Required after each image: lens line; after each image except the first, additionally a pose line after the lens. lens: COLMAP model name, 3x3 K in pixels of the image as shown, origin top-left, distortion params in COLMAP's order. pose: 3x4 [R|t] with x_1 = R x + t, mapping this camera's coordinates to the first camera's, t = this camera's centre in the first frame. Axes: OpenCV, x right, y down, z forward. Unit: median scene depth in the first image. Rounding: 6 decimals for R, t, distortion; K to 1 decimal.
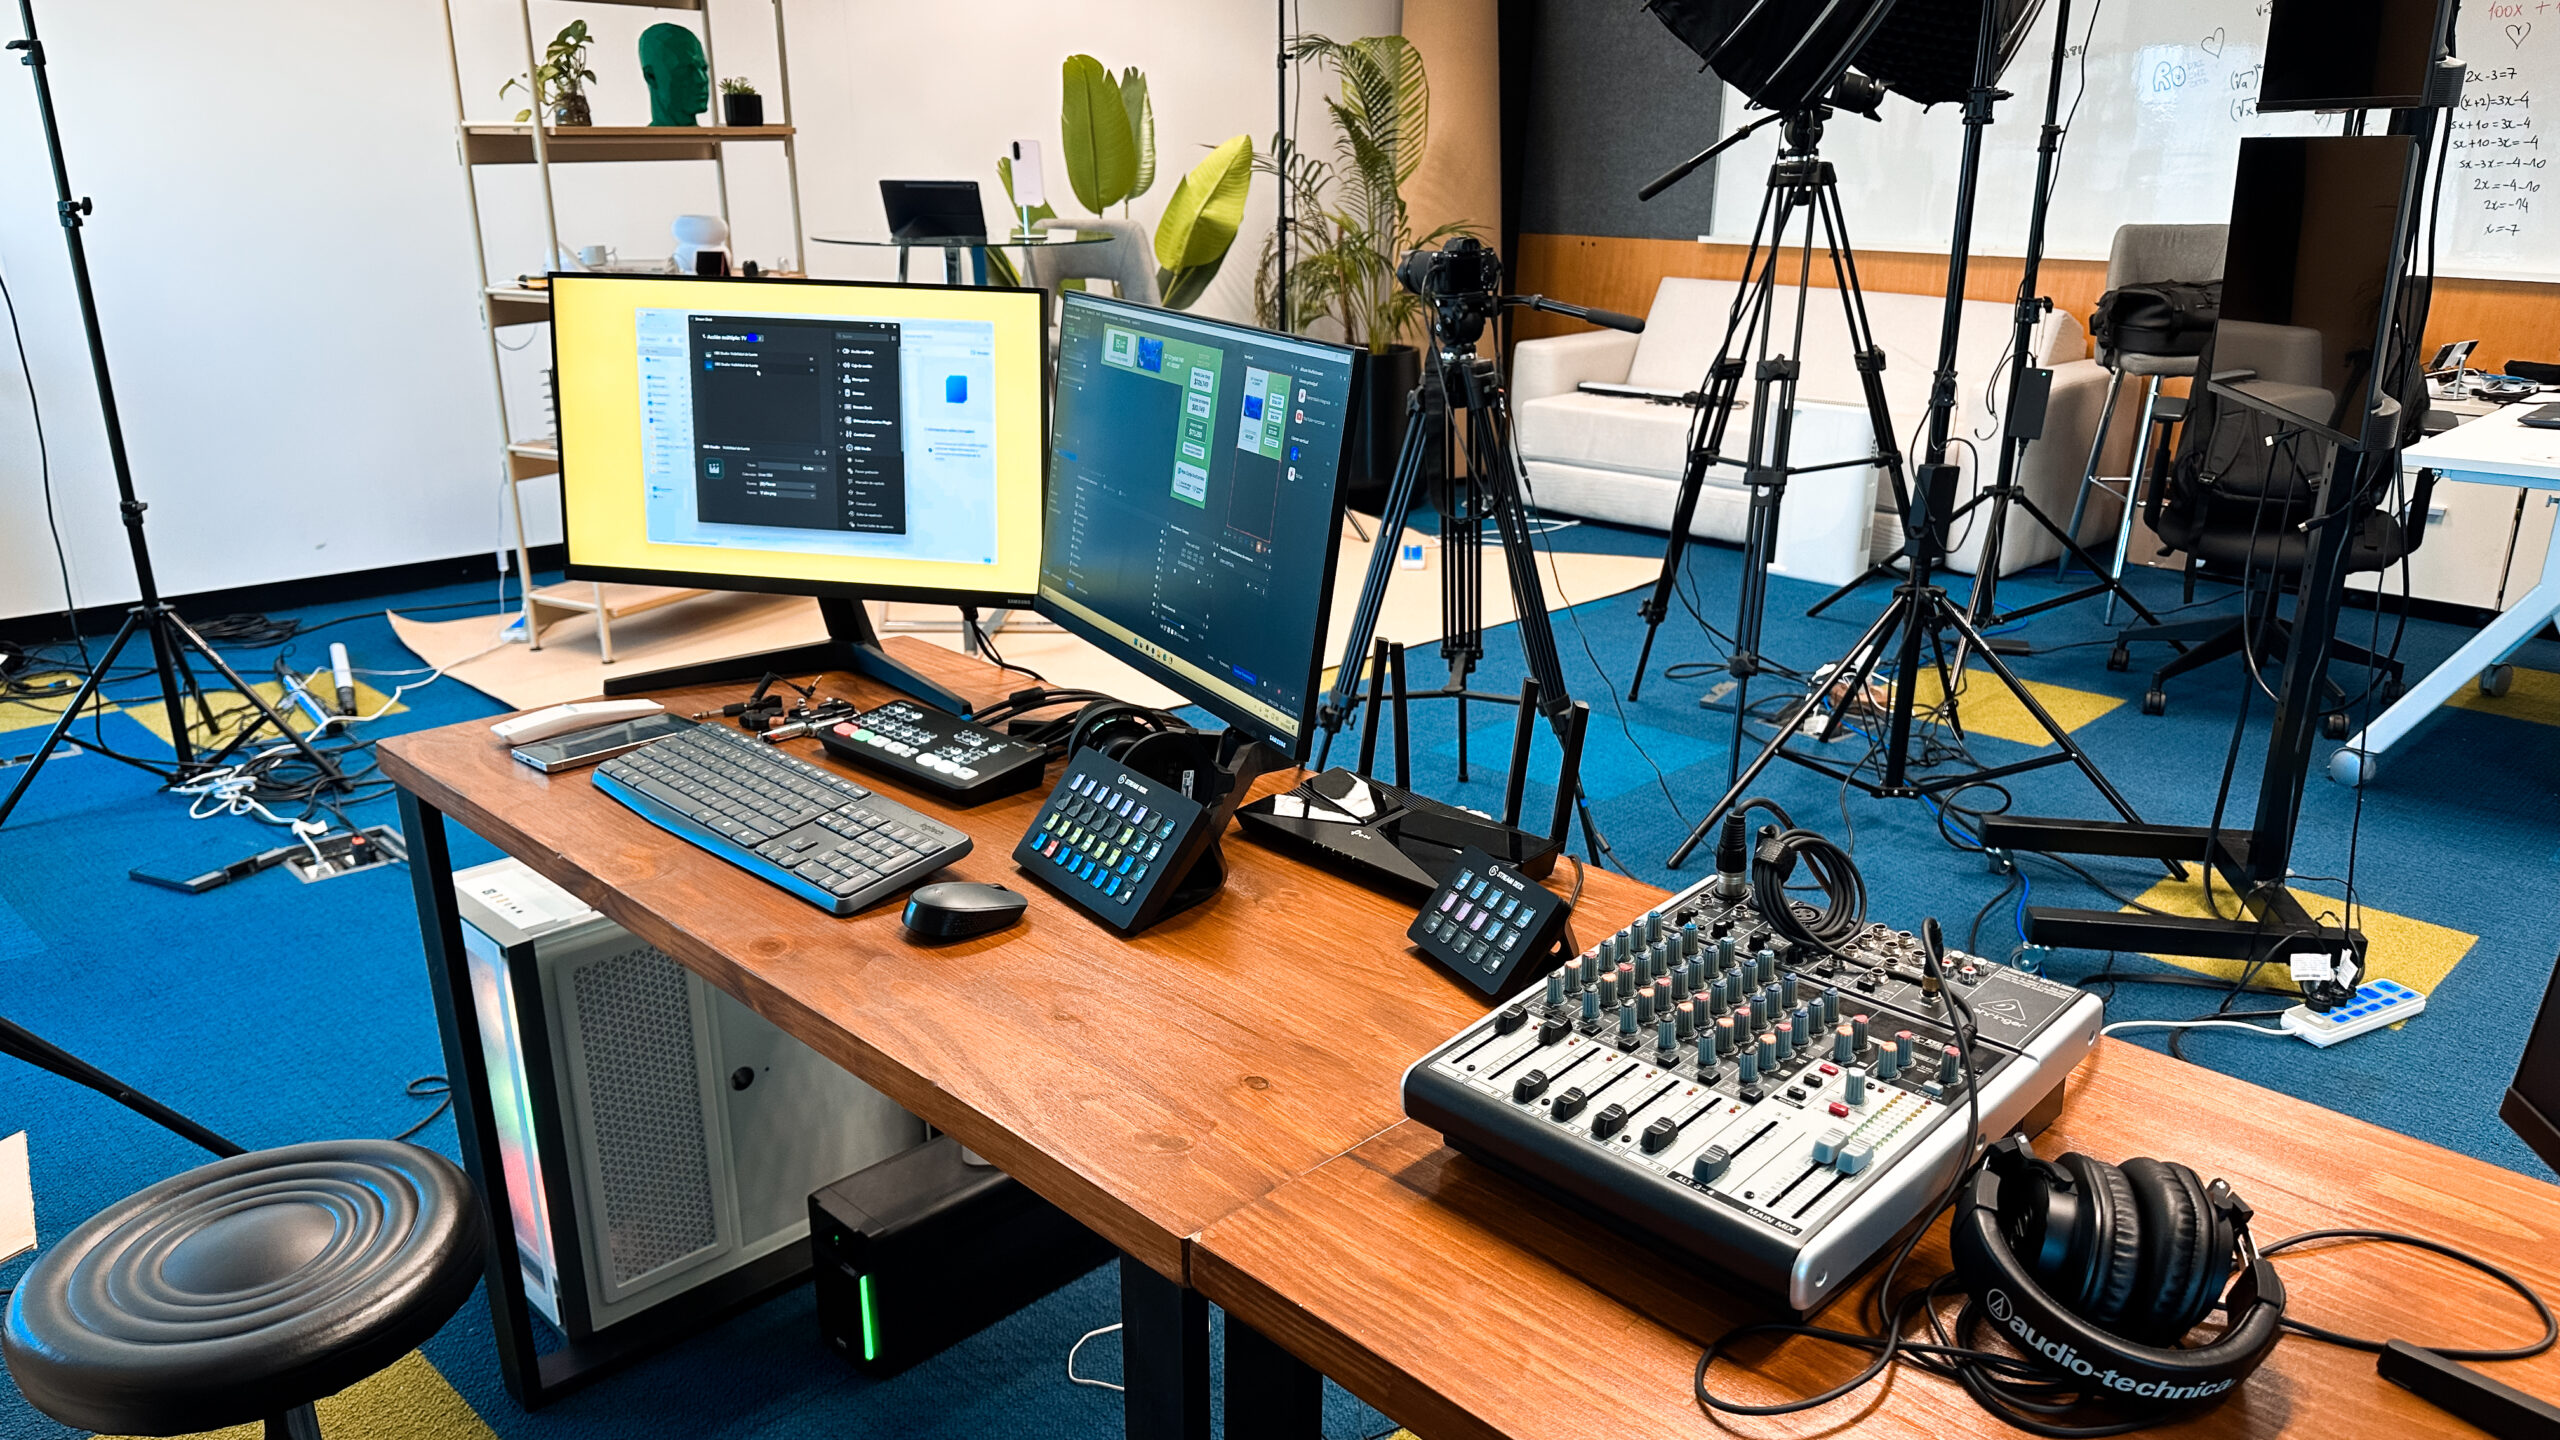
lens RADIAL K [[1709.0, 0, 1280.0], [0, 1709.0, 720.0], [0, 0, 1]] dist [-0.028436, 0.003293]
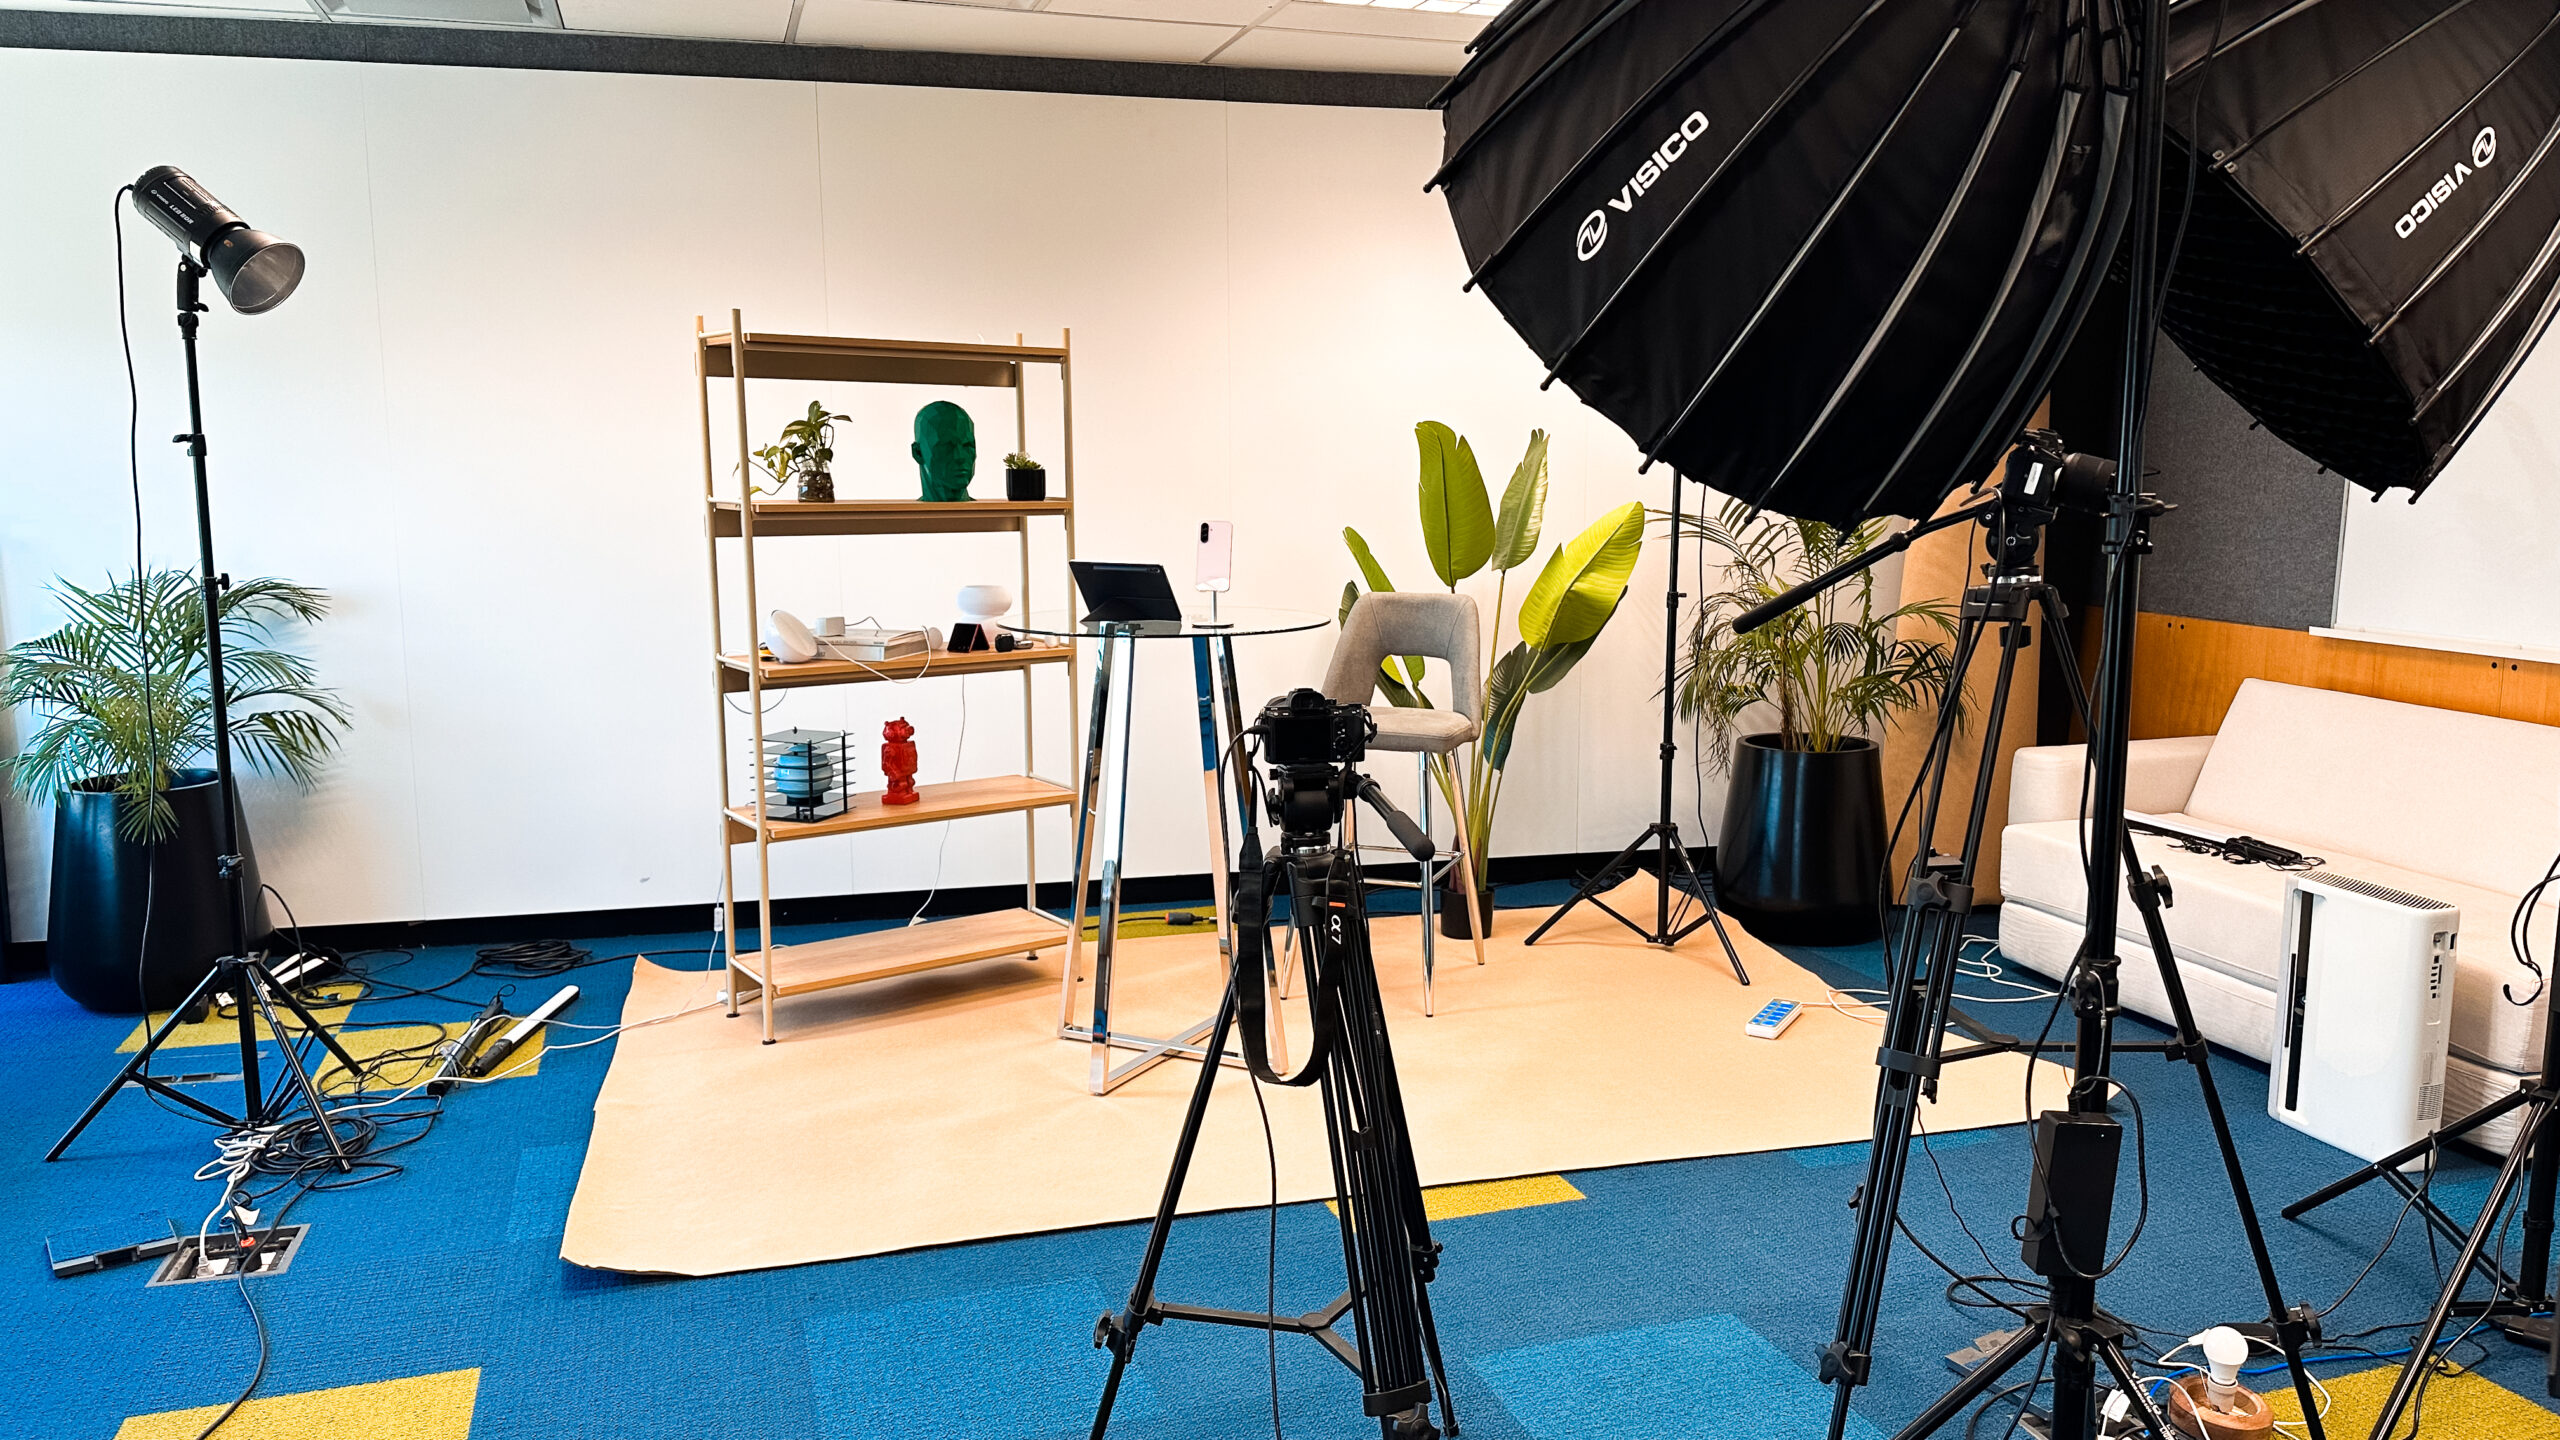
lens RADIAL K [[1674.1, 0, 1280.0], [0, 1674.1, 720.0], [0, 0, 1]] dist [0.004405, -0.000703]
pose [[0.900840, 0.057934, -0.430268, 0.244135], [-0.136517, 0.978585, -0.154059, -0.100427], [0.412129, 0.197521, 0.889458, 0.236513]]
